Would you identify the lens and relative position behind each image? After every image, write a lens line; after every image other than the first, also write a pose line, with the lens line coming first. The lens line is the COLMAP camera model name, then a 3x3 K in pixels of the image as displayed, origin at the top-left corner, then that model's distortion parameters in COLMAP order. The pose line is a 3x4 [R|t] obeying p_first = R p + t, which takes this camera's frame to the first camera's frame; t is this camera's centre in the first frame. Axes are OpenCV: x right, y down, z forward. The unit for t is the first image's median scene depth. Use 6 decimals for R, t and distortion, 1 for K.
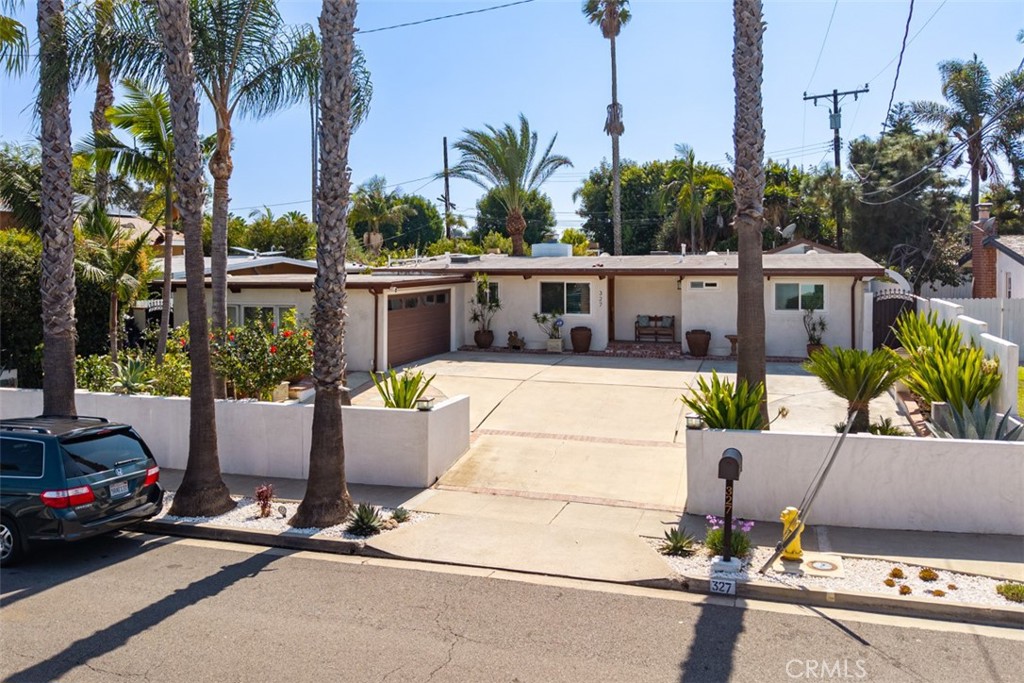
lens RADIAL K [[789.8, 0, 509.5], [0, 789.8, 344.4], [0, 0, 1]] dist [0.016181, -0.008880]
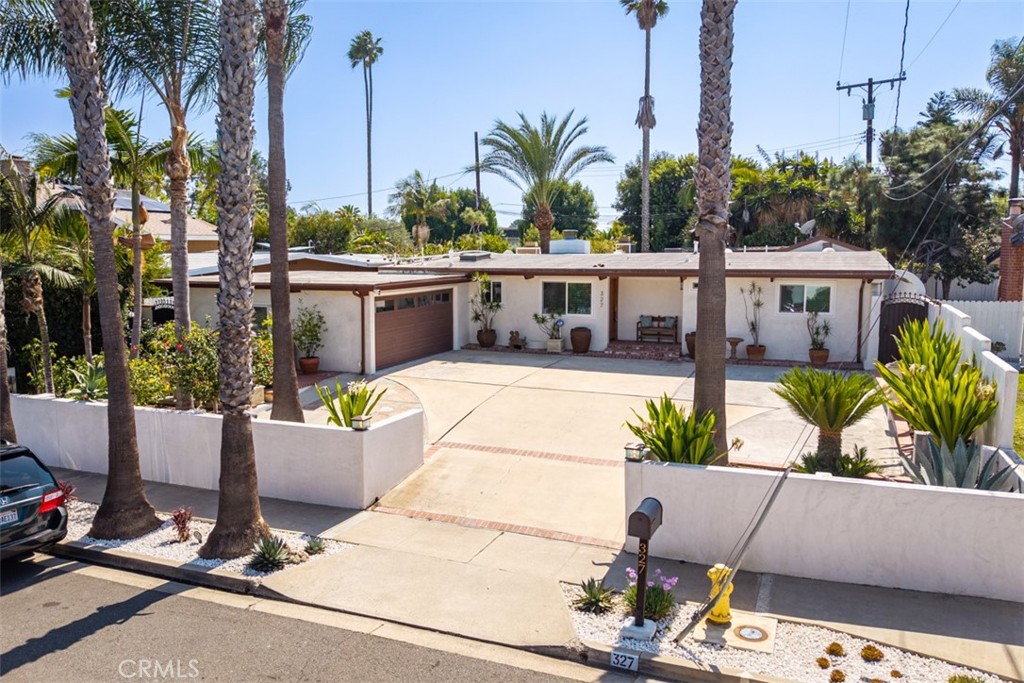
lens RADIAL K [[717.4, 0, 517.6], [0, 717.4, 386.2], [0, 0, 1]] dist [0.021826, -0.016353]
pose [[0.997230, 0.015824, -0.072672, 0.138995], [-0.009673, 0.996400, 0.084218, -0.041655], [0.073743, -0.083282, 0.993794, 0.154740]]
